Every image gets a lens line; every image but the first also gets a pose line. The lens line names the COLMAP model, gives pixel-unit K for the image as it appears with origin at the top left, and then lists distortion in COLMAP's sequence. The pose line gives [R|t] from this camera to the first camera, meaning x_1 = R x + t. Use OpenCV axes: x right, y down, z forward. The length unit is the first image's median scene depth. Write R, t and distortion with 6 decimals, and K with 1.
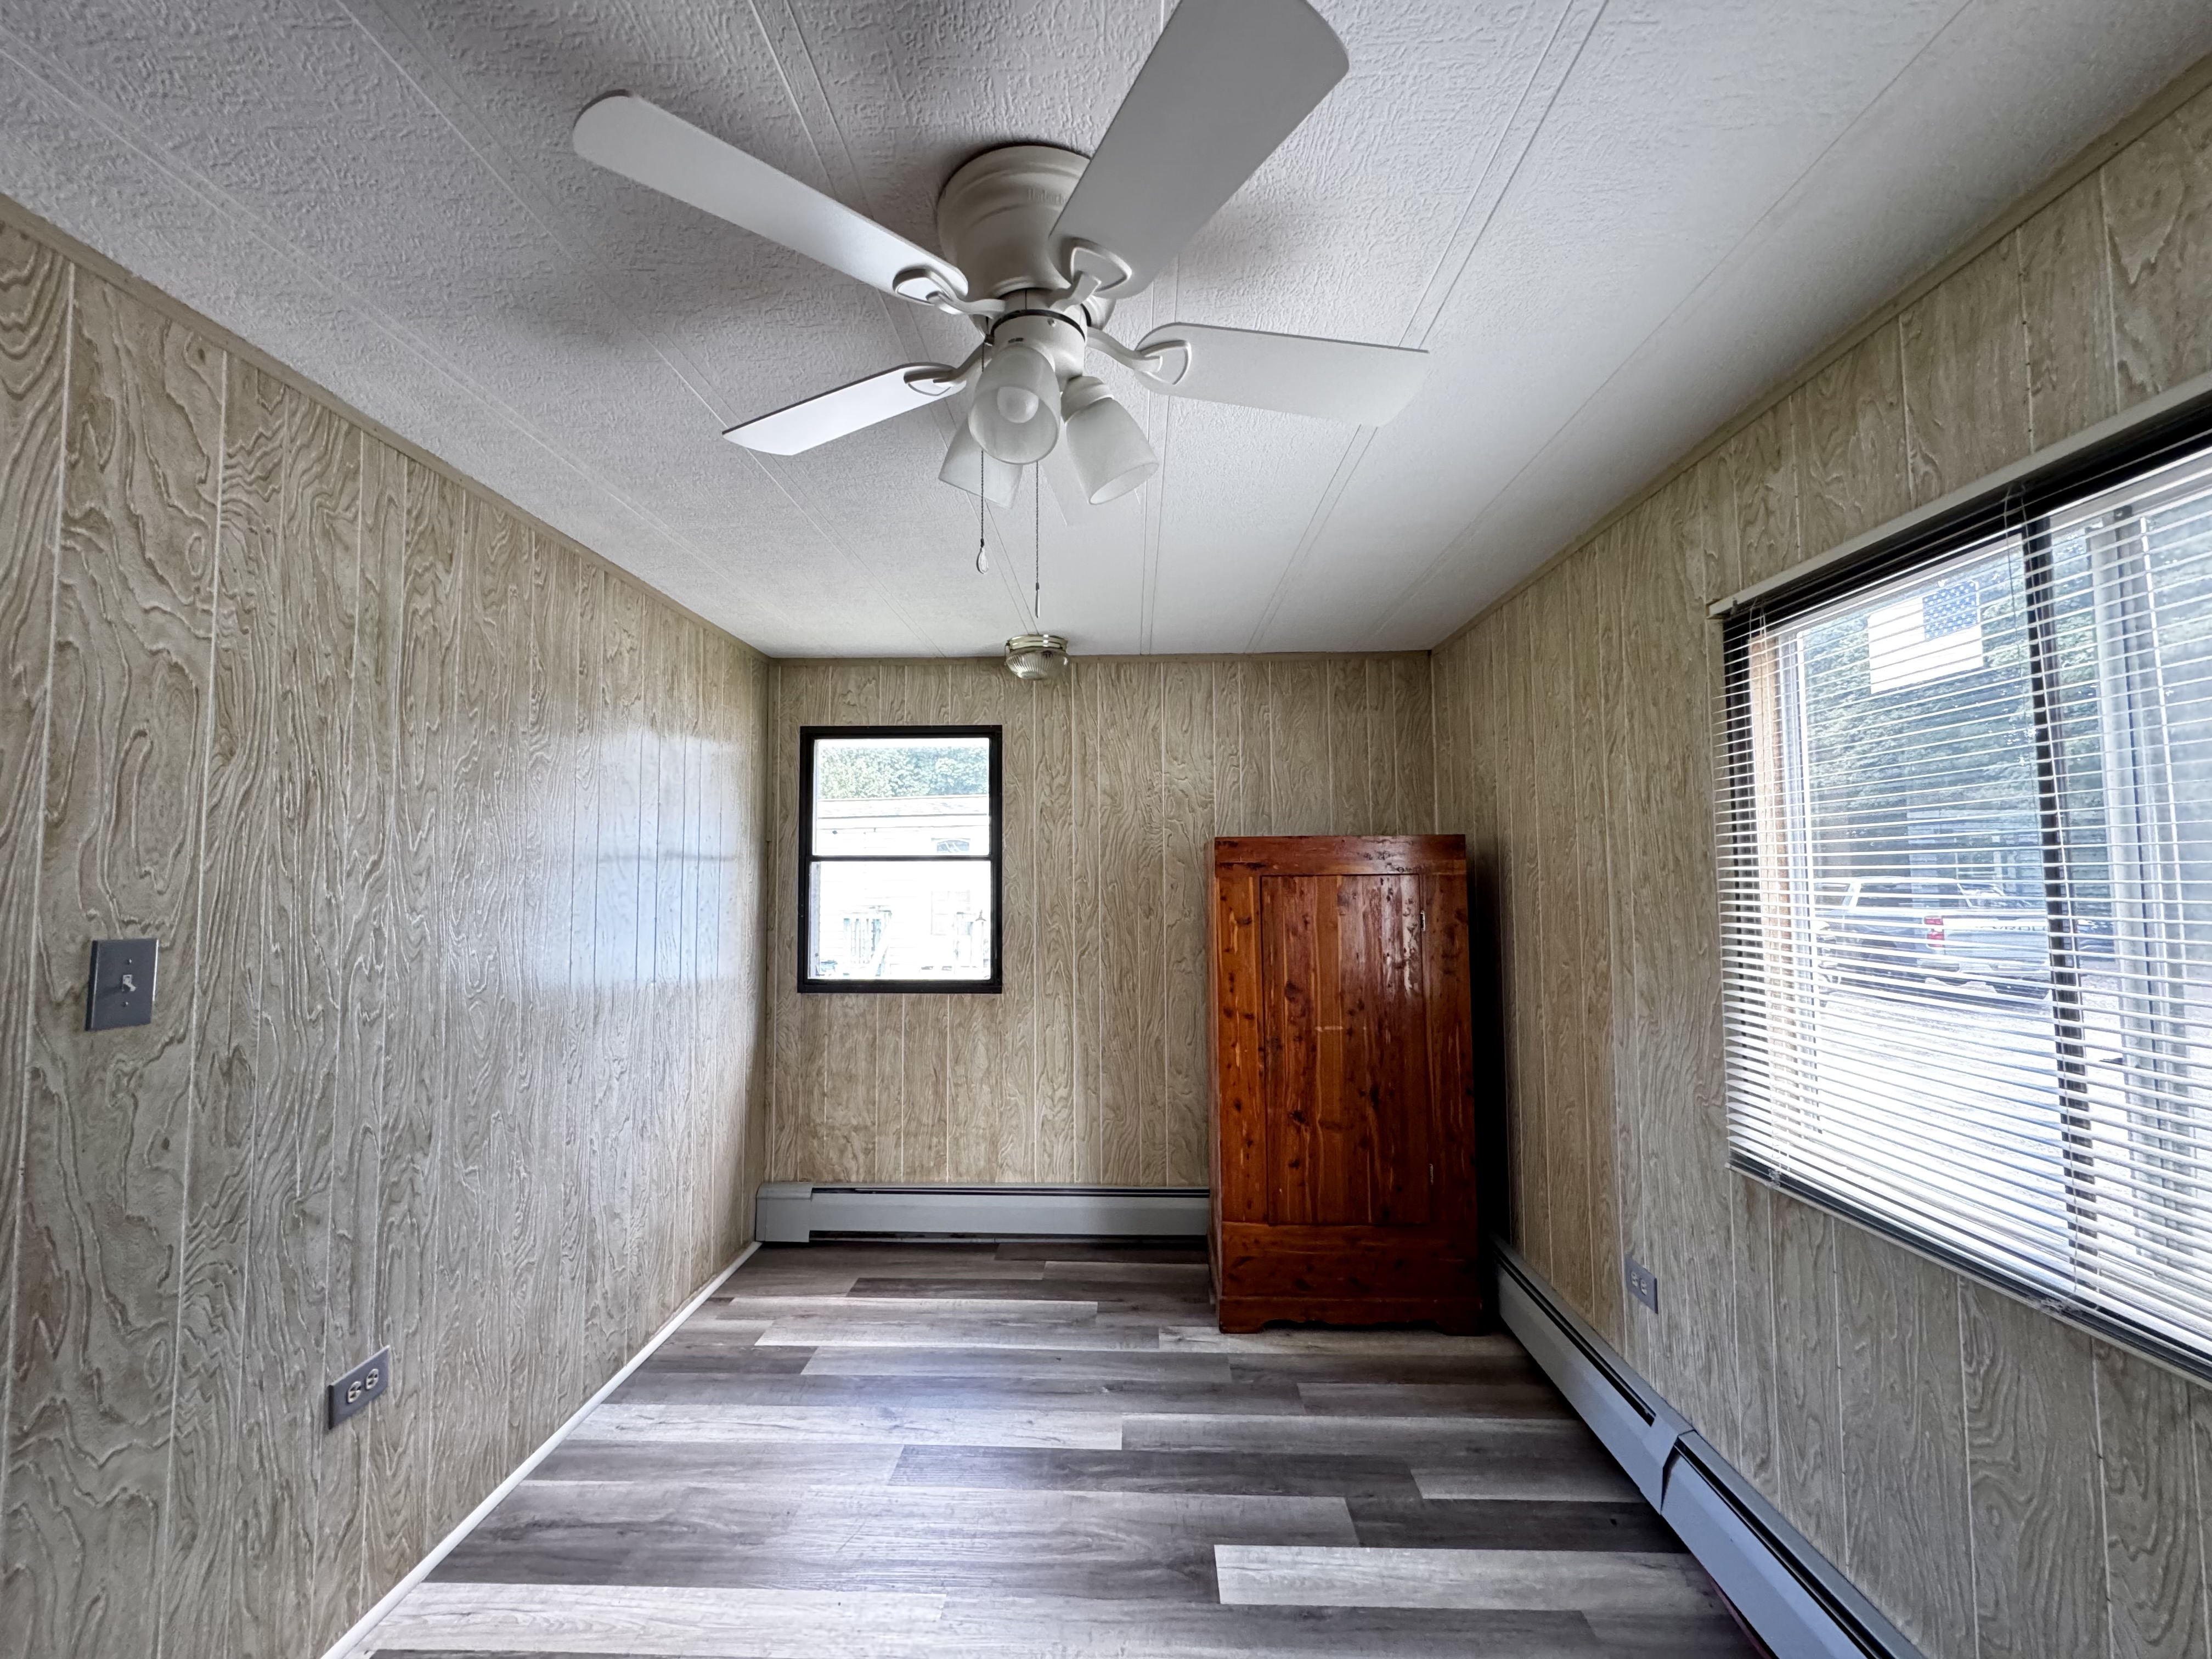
lens RADIAL K [[883.2, 0, 1104.9], [0, 883.2, 826.7], [0, 0, 1]] dist [-0.002142, 0.000626]
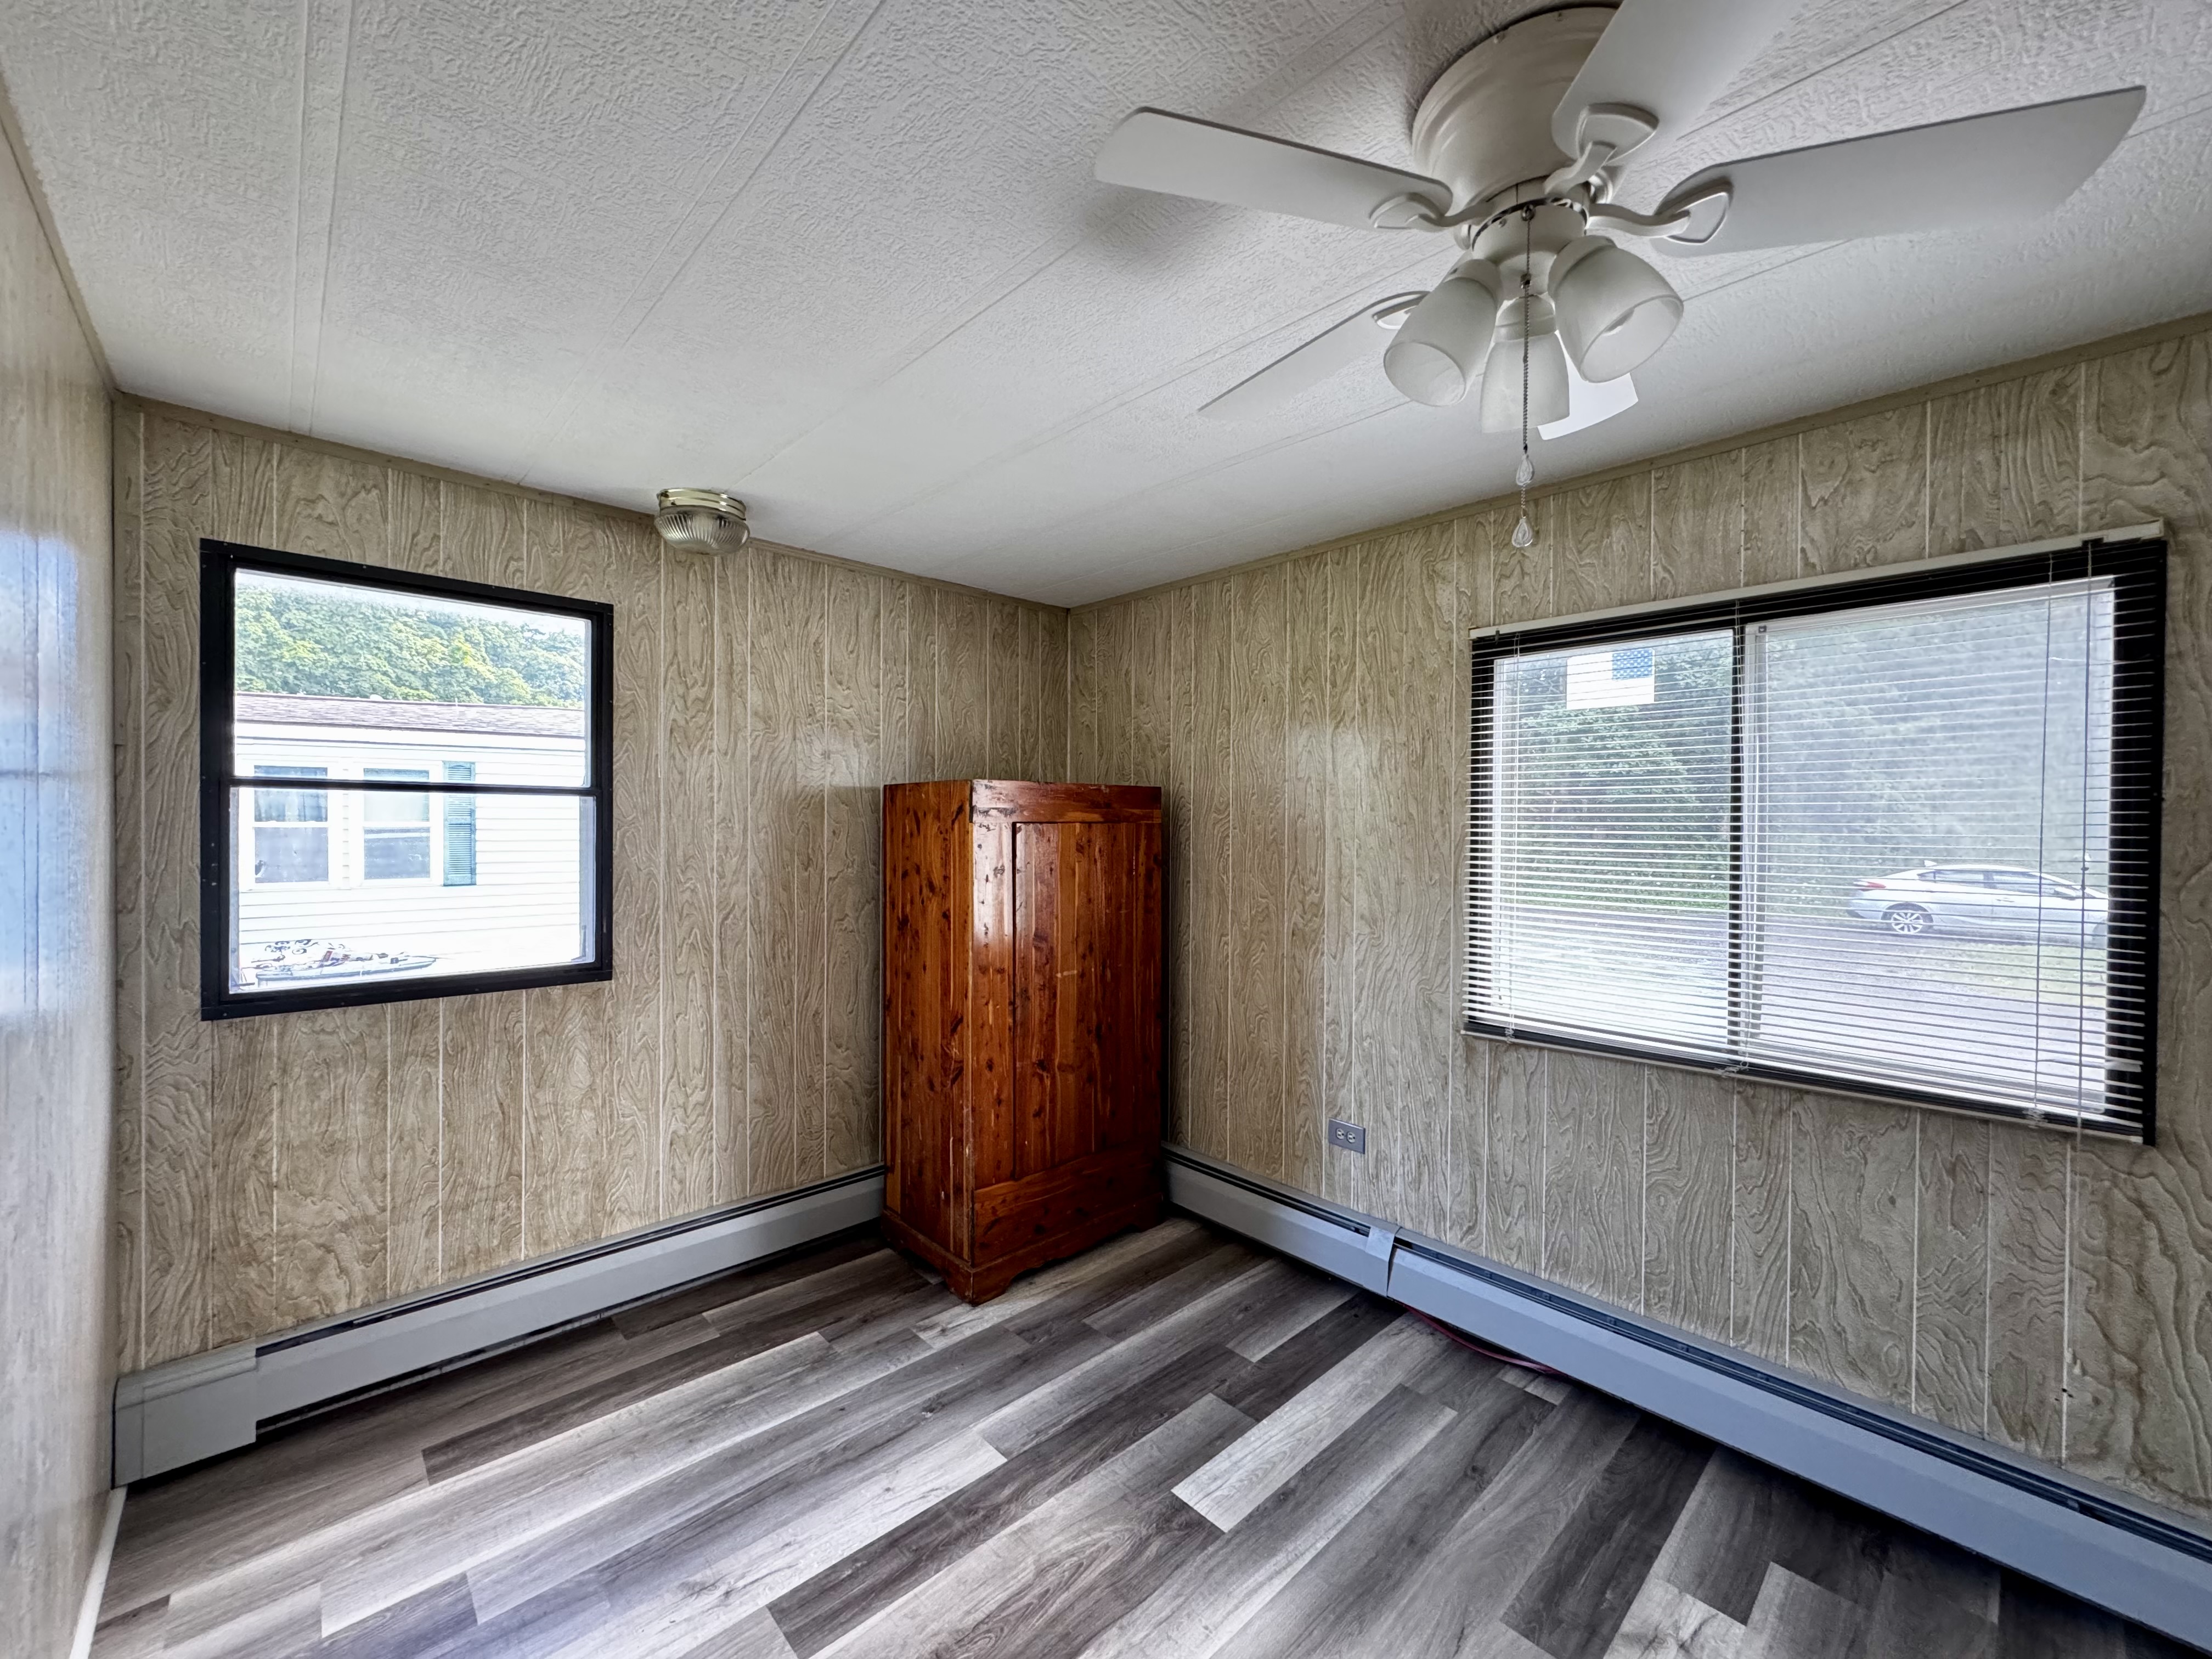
lens RADIAL K [[883.2, 0, 1109.1], [0, 883.2, 827.8], [0, 0, 1]] dist [-0.002142, 0.000626]
pose [[0.702585, 0.006444, 0.711571, -0.436049], [-0.051290, 0.997817, 0.041606, 0.017389], [-0.709749, -0.065728, 0.701381, 0.269164]]
